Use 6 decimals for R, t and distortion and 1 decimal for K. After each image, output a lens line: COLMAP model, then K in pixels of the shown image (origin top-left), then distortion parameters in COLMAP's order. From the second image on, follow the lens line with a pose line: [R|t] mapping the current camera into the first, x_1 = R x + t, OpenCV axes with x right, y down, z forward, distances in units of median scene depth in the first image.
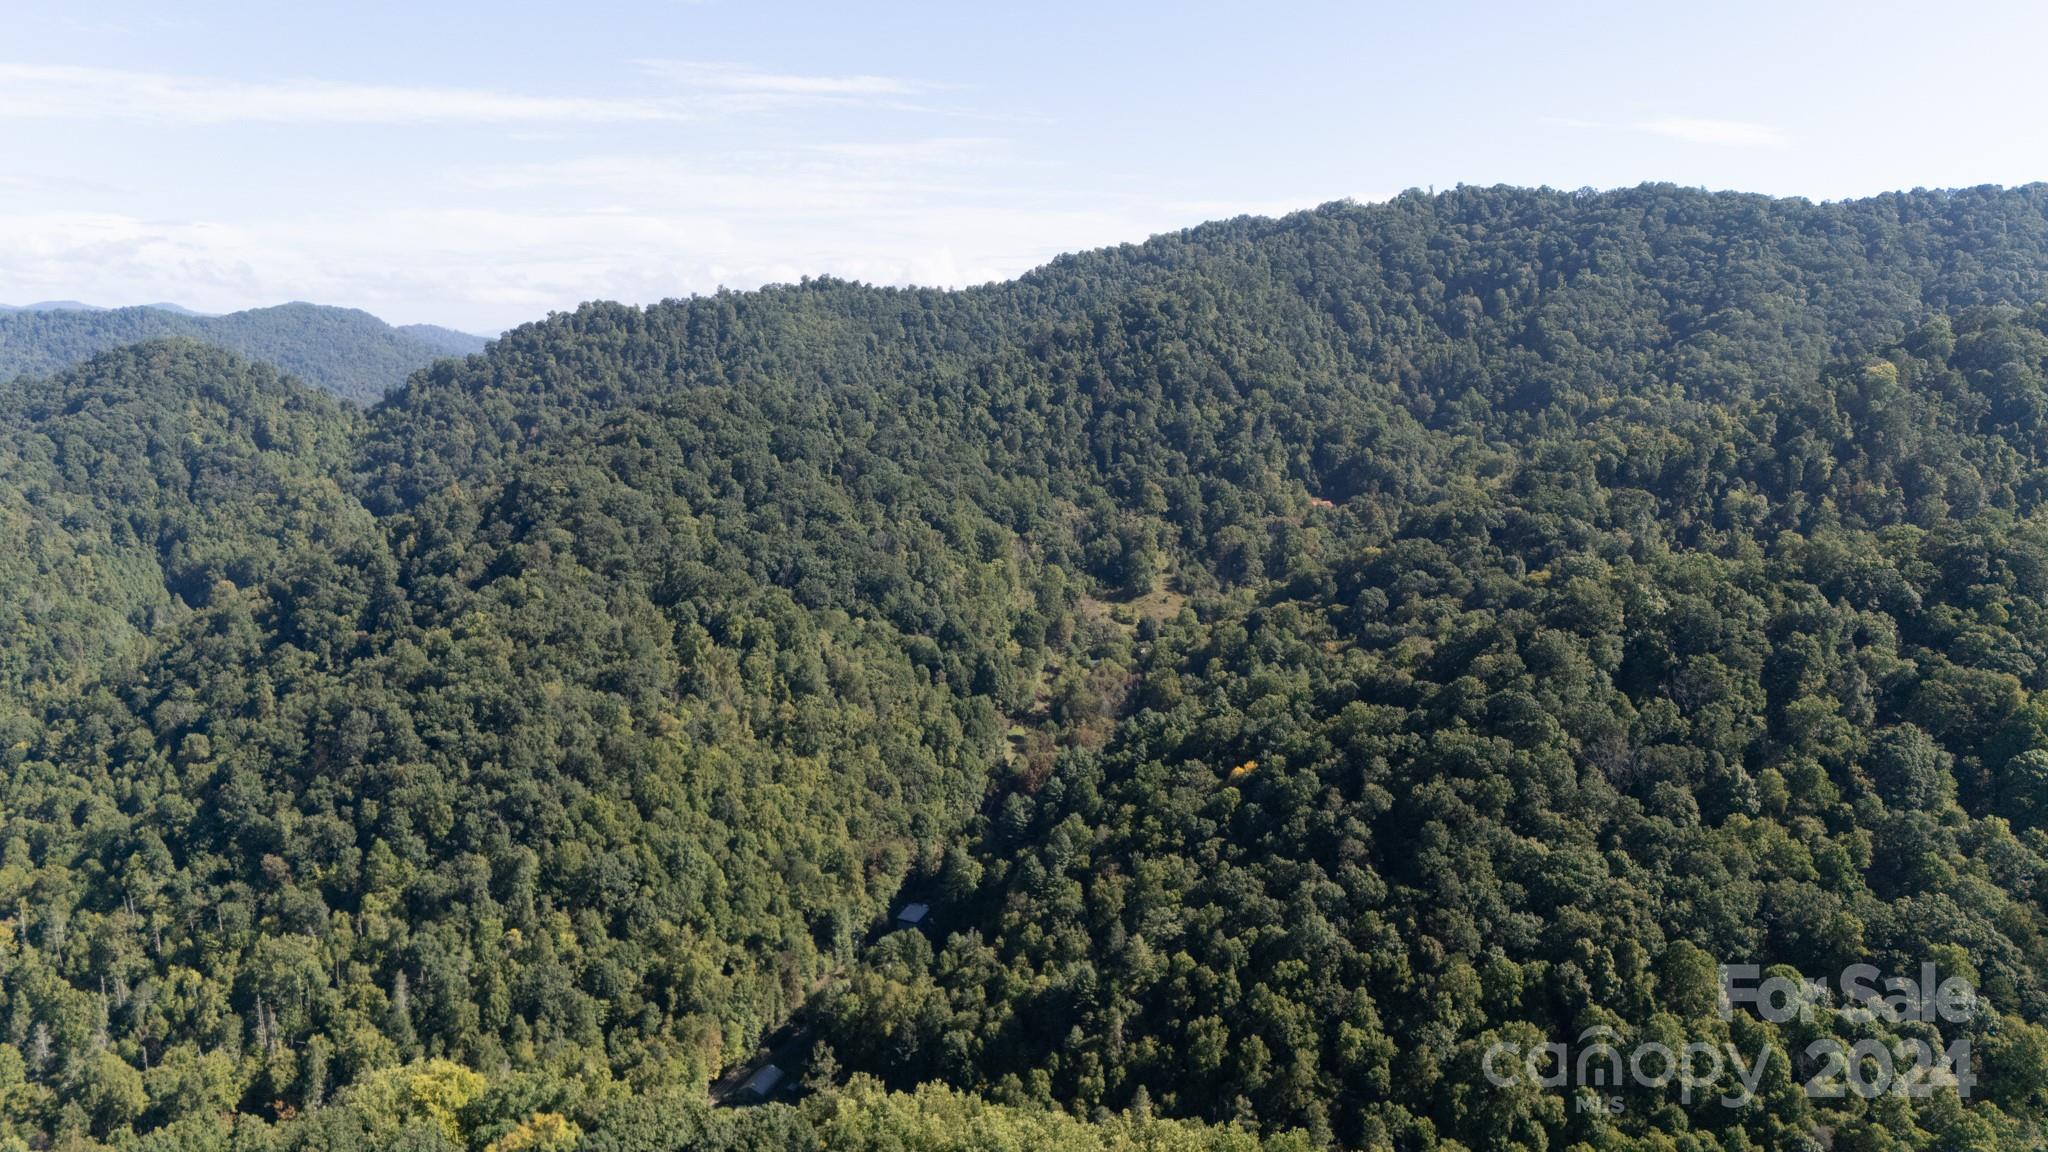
lens RADIAL K [[1496.3, 0, 1022.4], [0, 1496.3, 578.3], [0, 0, 1]] dist [0.085237, -0.080703]
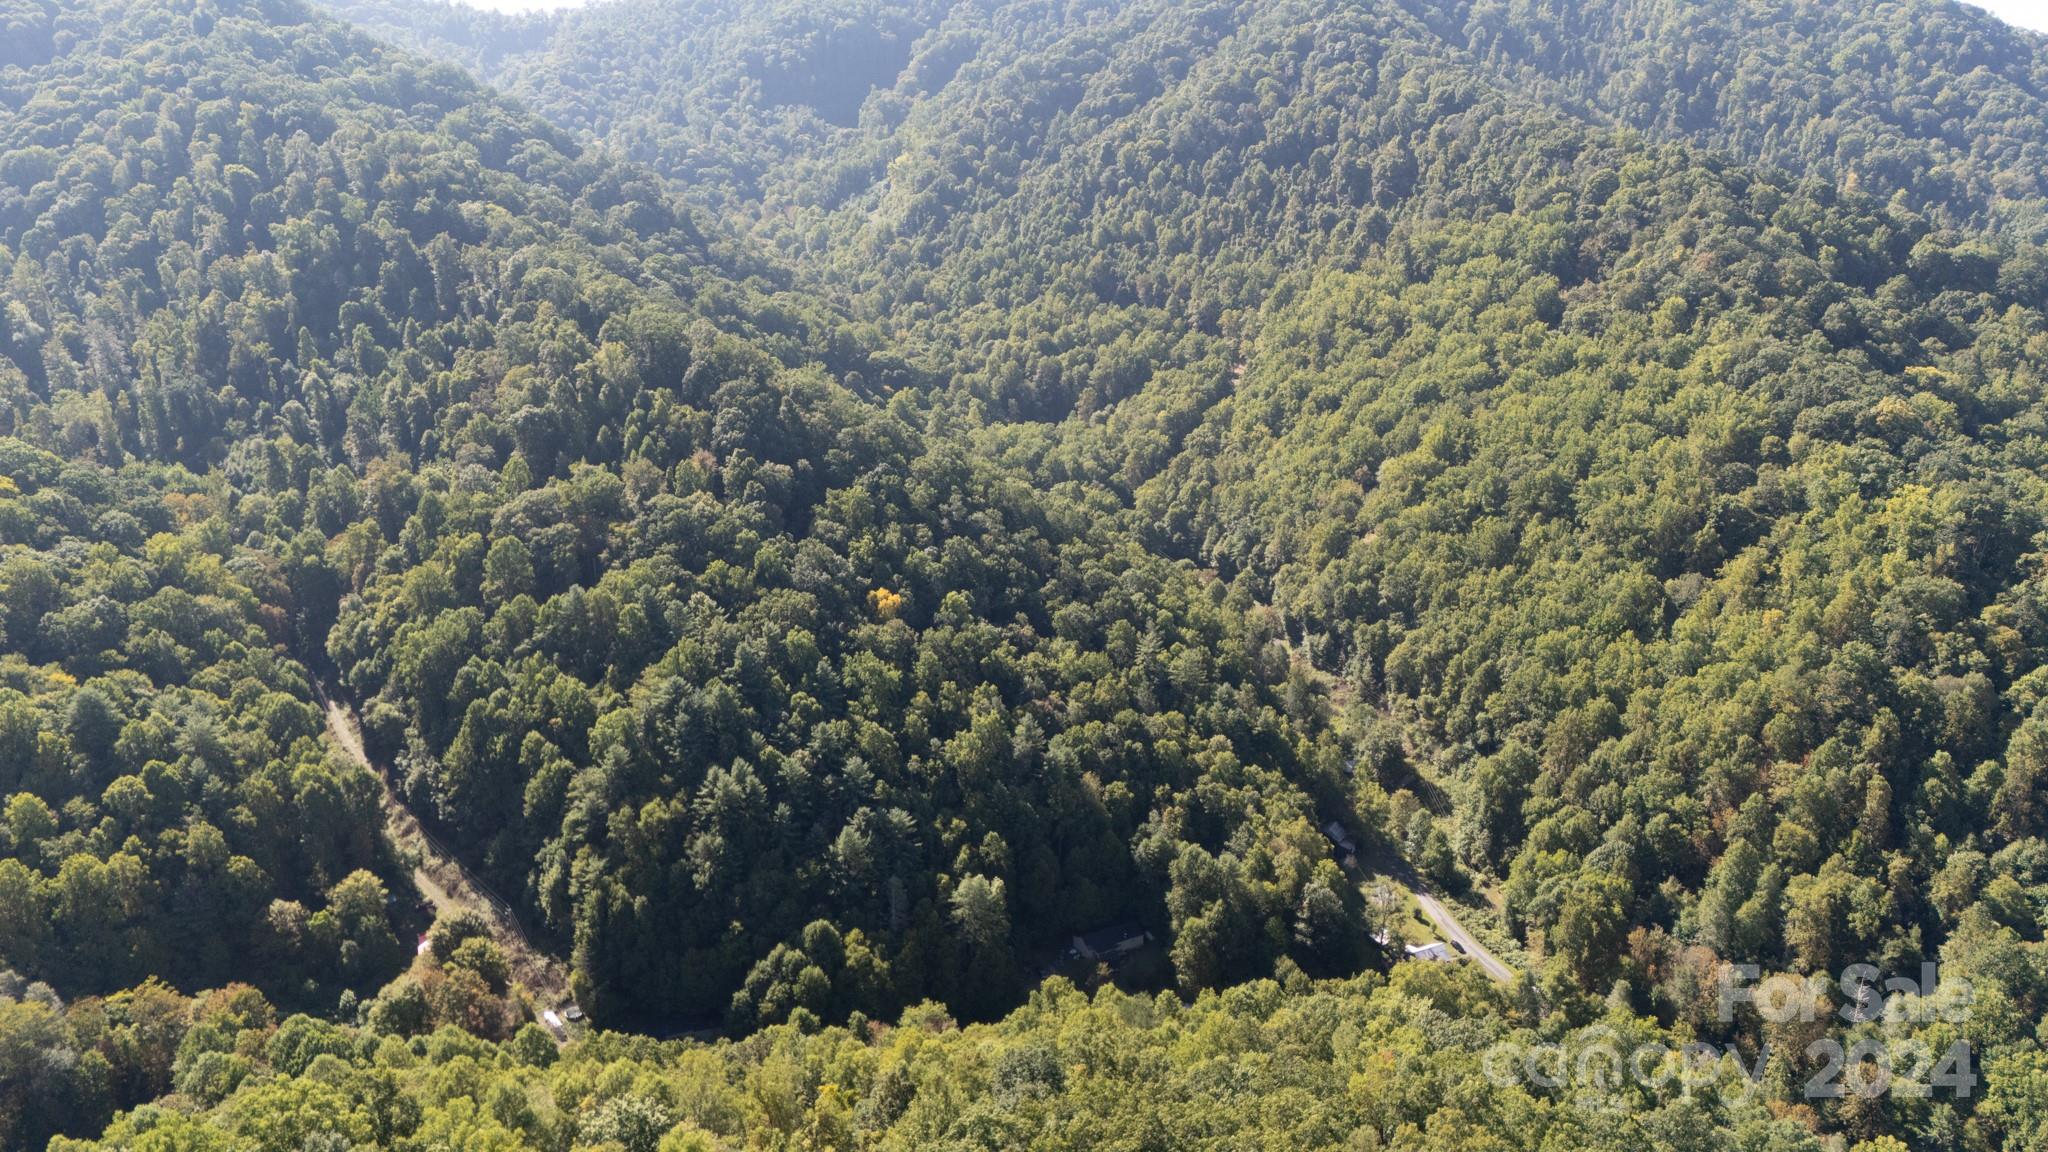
lens RADIAL K [[1496.3, 0, 1023.4], [0, 1496.3, 574.8], [0, 0, 1]] dist [0.085237, -0.080703]
pose [[-0.588830, -0.239273, 0.772028, -0.316944], [0.132041, 0.913868, 0.383942, -0.117561], [-0.797399, 0.328016, -0.506519, 0.745422]]
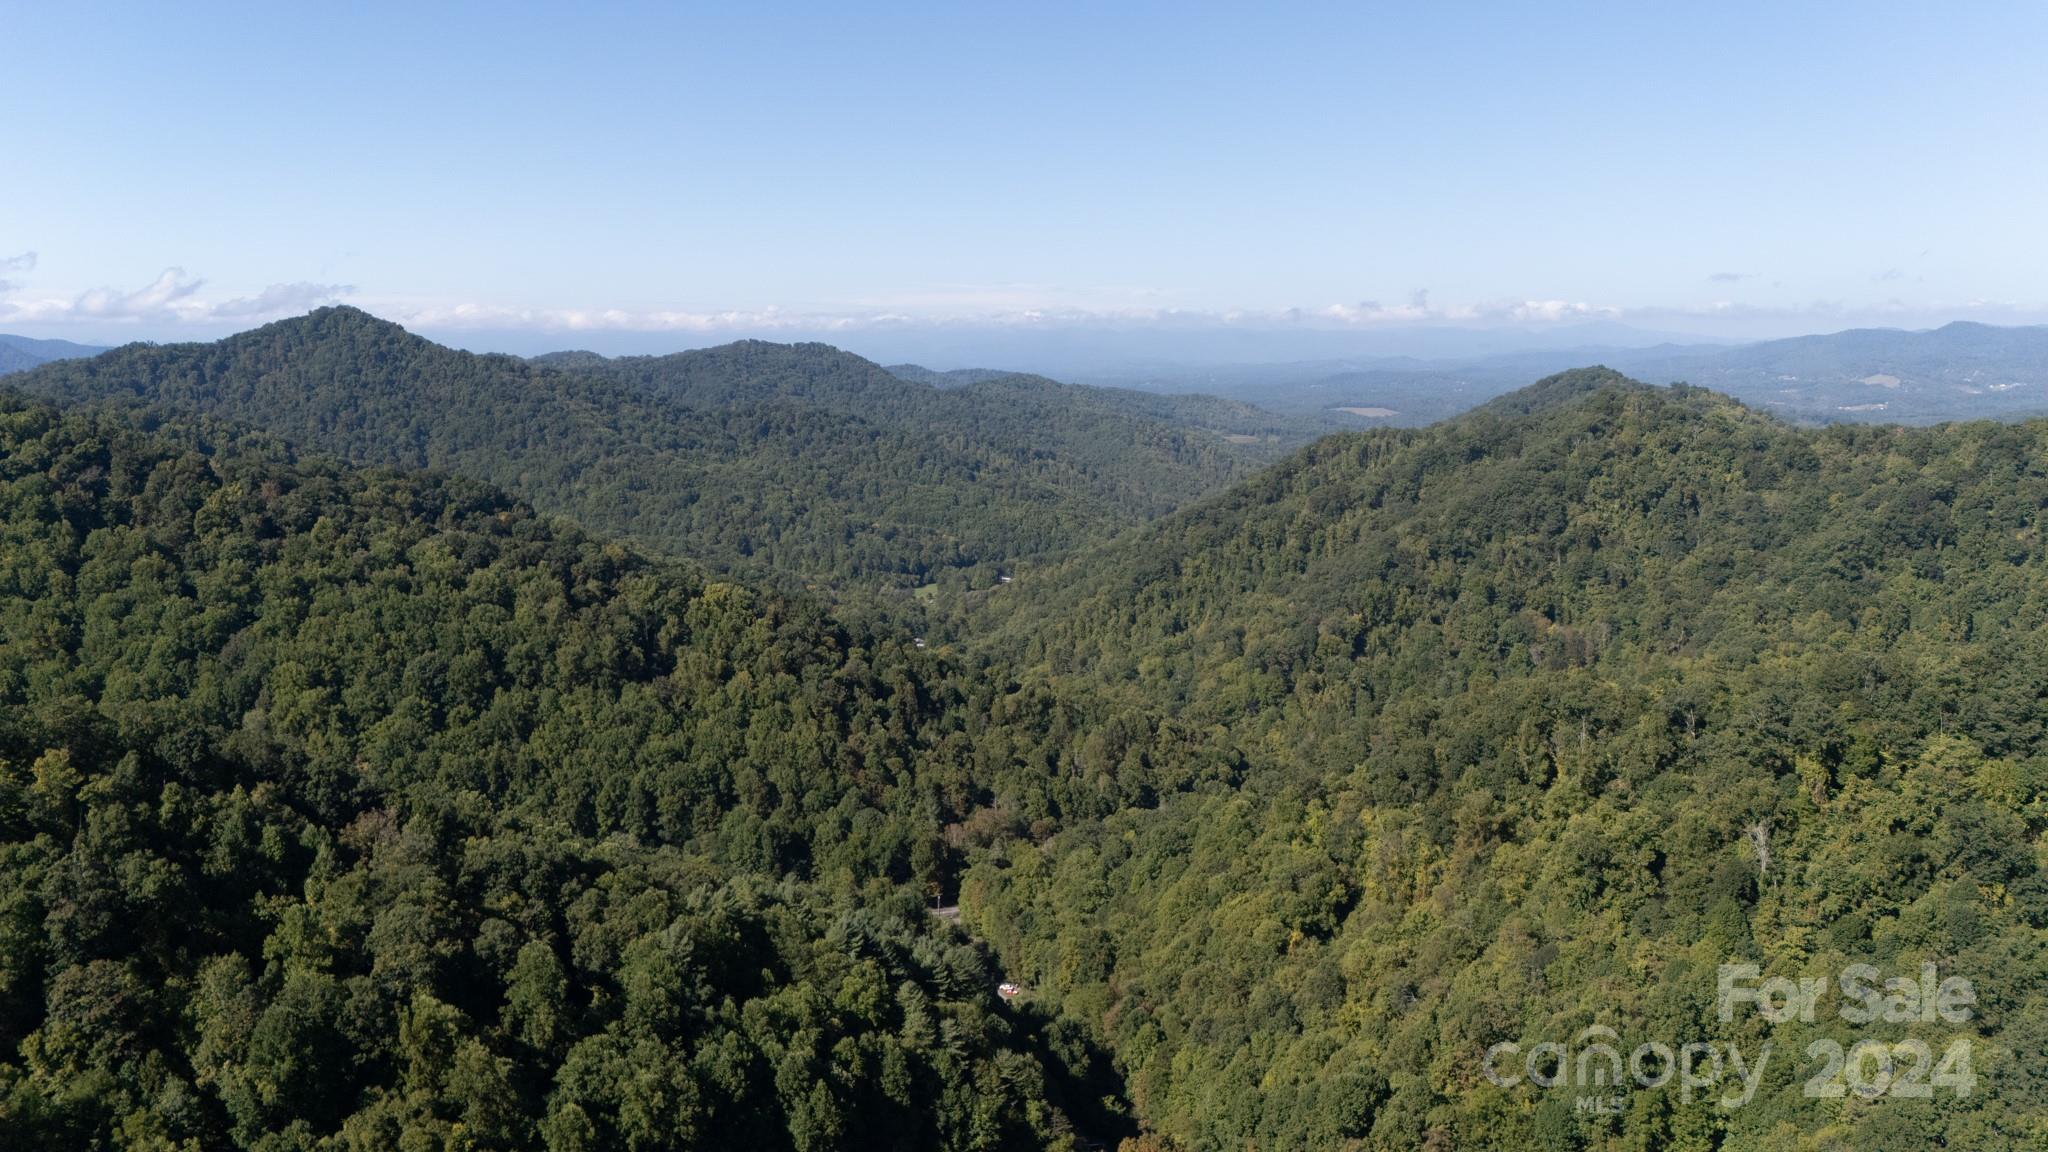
lens RADIAL K [[1496.3, 0, 1026.6], [0, 1496.3, 571.1], [0, 0, 1]] dist [0.085237, -0.080703]
pose [[-0.777874, 0.103879, -0.619776, 0.255116], [-0.092078, 0.956758, 0.275926, -0.152123], [0.621638, 0.271703, -0.734672, 0.924525]]
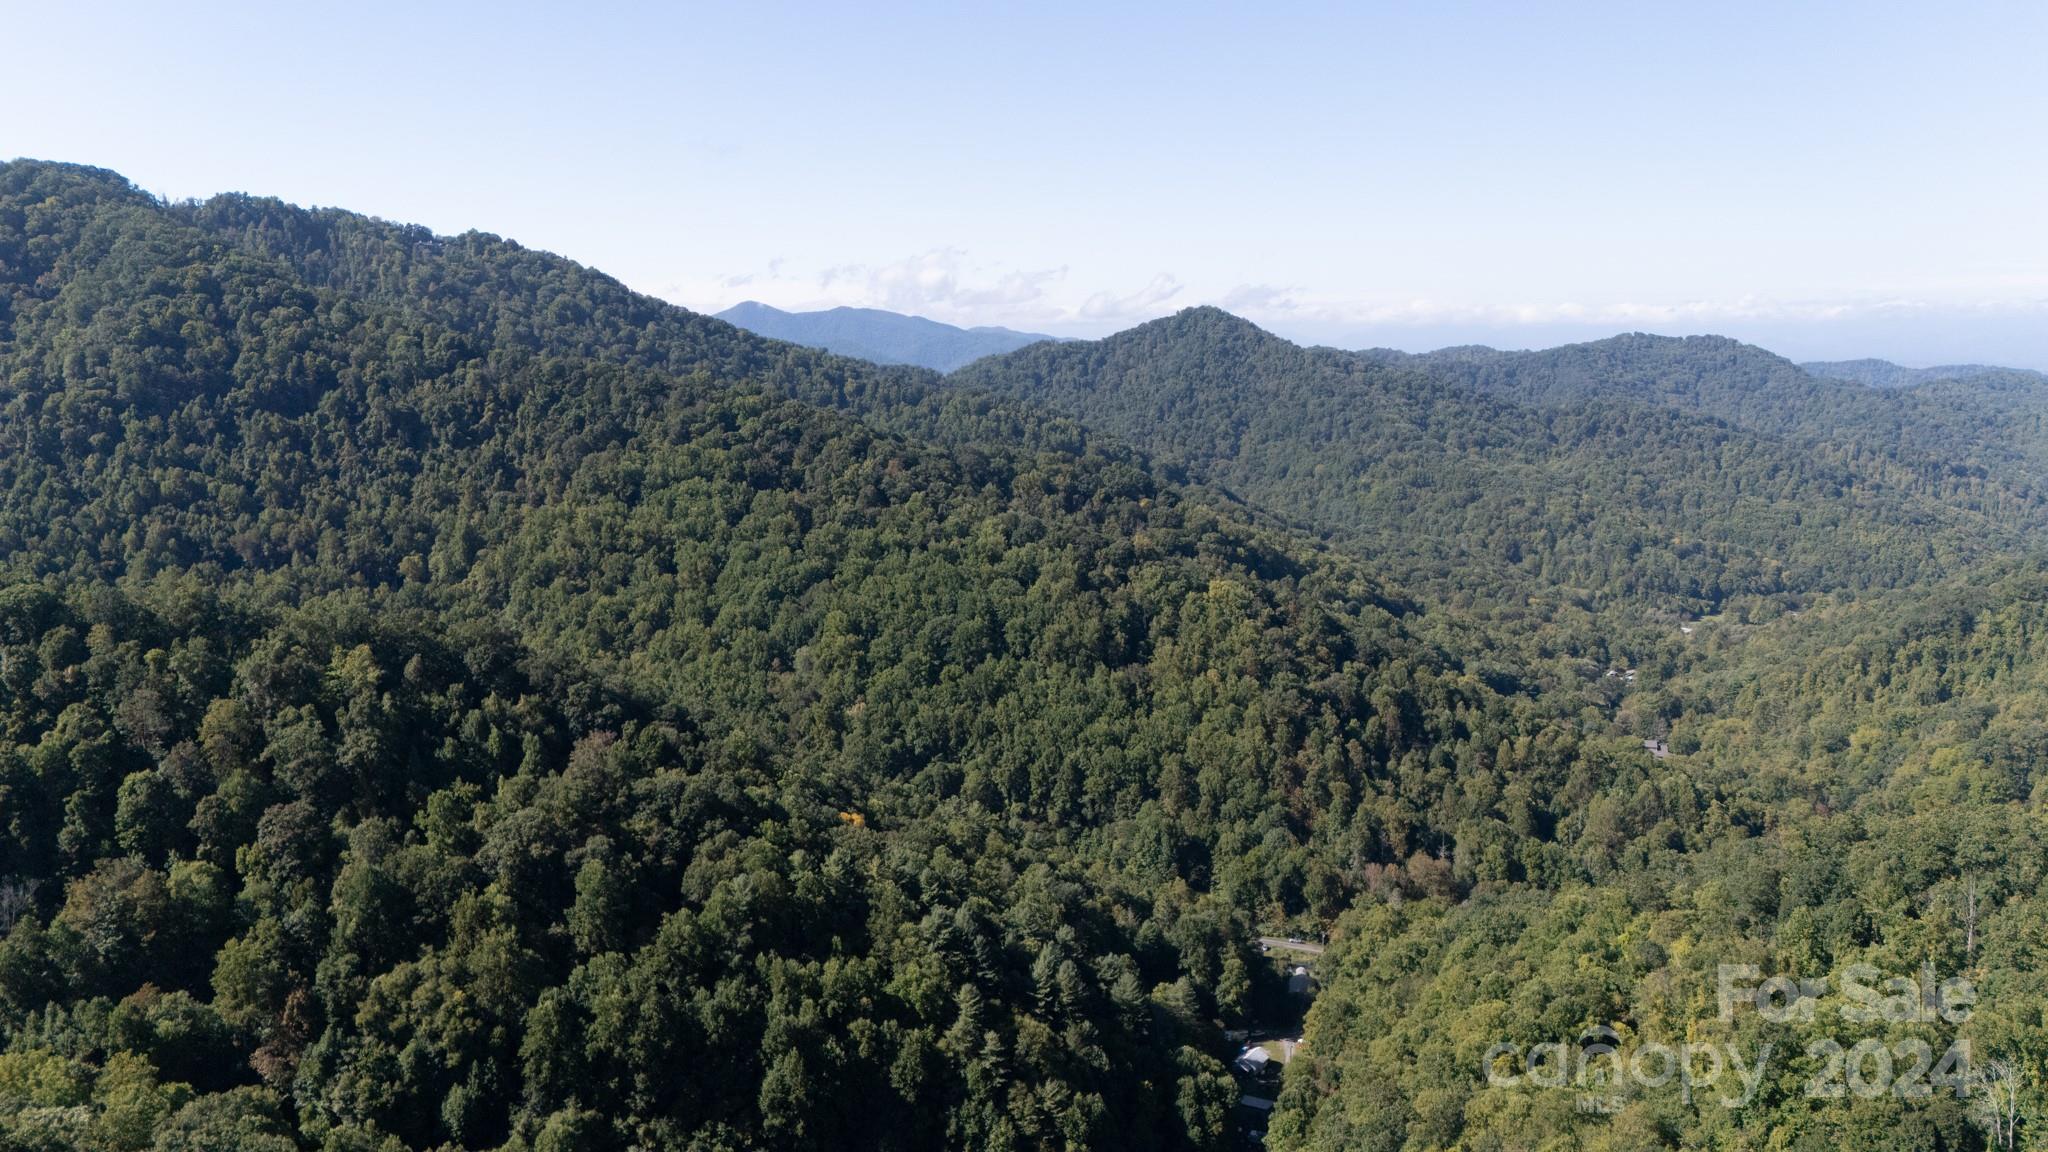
lens RADIAL K [[1496.3, 0, 1021.5], [0, 1496.3, 572.5], [0, 0, 1]] dist [0.085237, -0.080703]
pose [[-0.997401, 0.018178, -0.069719, 0.056657], [-0.004364, 0.950630, 0.310297, -0.161657], [0.071918, 0.309794, -0.948080, 0.984950]]
